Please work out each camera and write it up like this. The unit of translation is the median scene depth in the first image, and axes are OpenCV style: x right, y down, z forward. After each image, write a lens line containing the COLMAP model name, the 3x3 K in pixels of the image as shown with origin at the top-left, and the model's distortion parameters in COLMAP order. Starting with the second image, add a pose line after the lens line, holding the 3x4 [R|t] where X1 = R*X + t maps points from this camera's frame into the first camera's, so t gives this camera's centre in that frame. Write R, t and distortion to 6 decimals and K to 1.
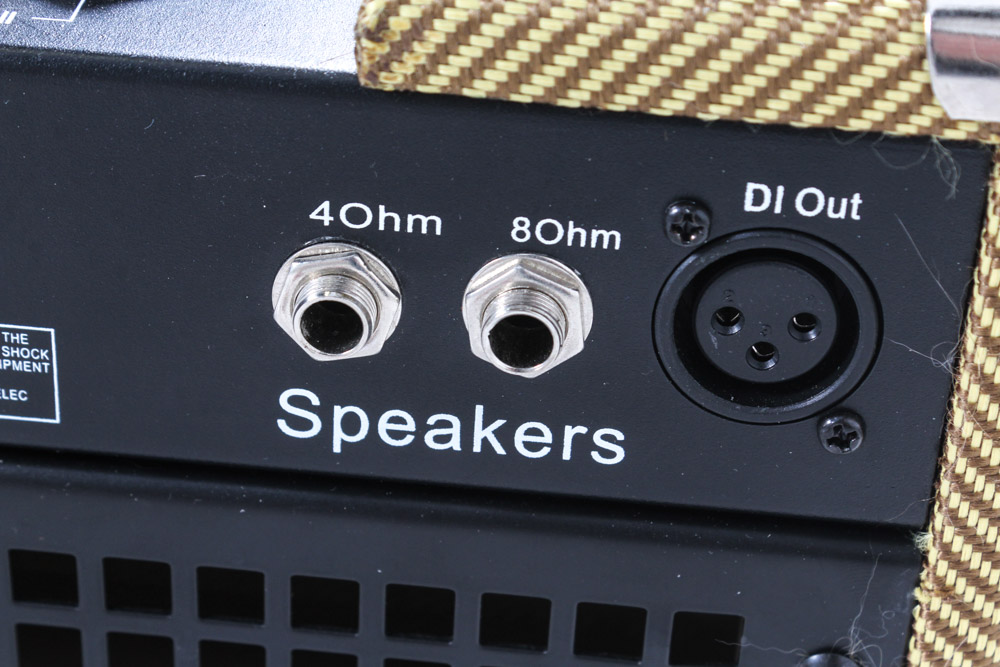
lens RADIAL K [[2630.5, 0, 503.1], [0, 2630.5, 337.7], [0, 0, 1]] dist [0.005716, 0.000000]
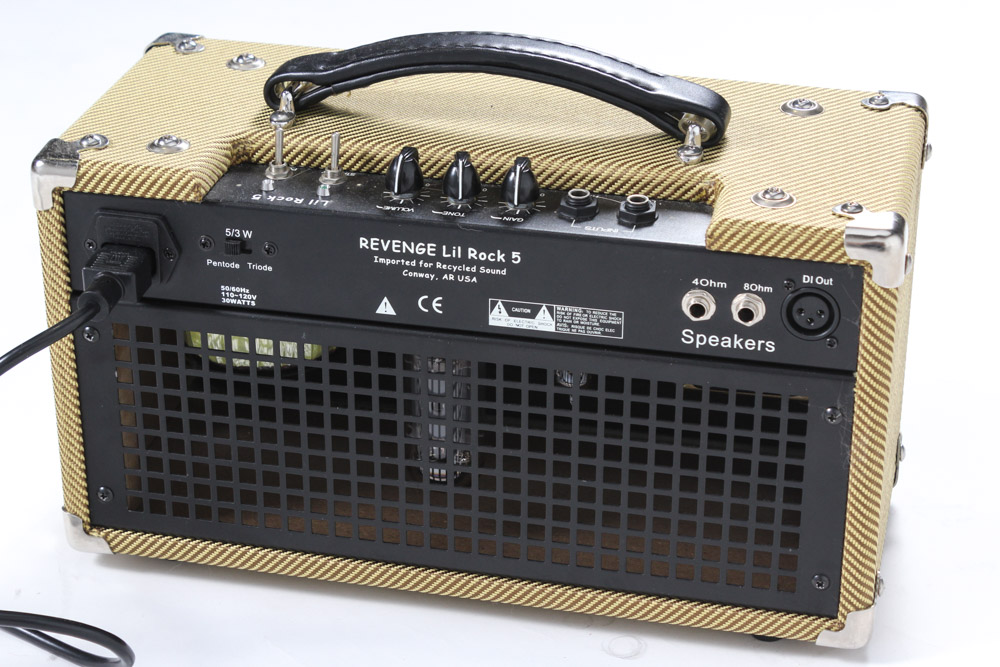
lens RADIAL K [[2630.5, 0, 497.5], [0, 2630.5, 330.2], [0, 0, 1]] dist [0.005716, 0.000000]
pose [[0.991373, 0.020399, -0.129472, 0.144271], [-0.029708, 0.997078, -0.070381, 0.303209], [0.127658, 0.073620, 0.989082, -2.848347]]
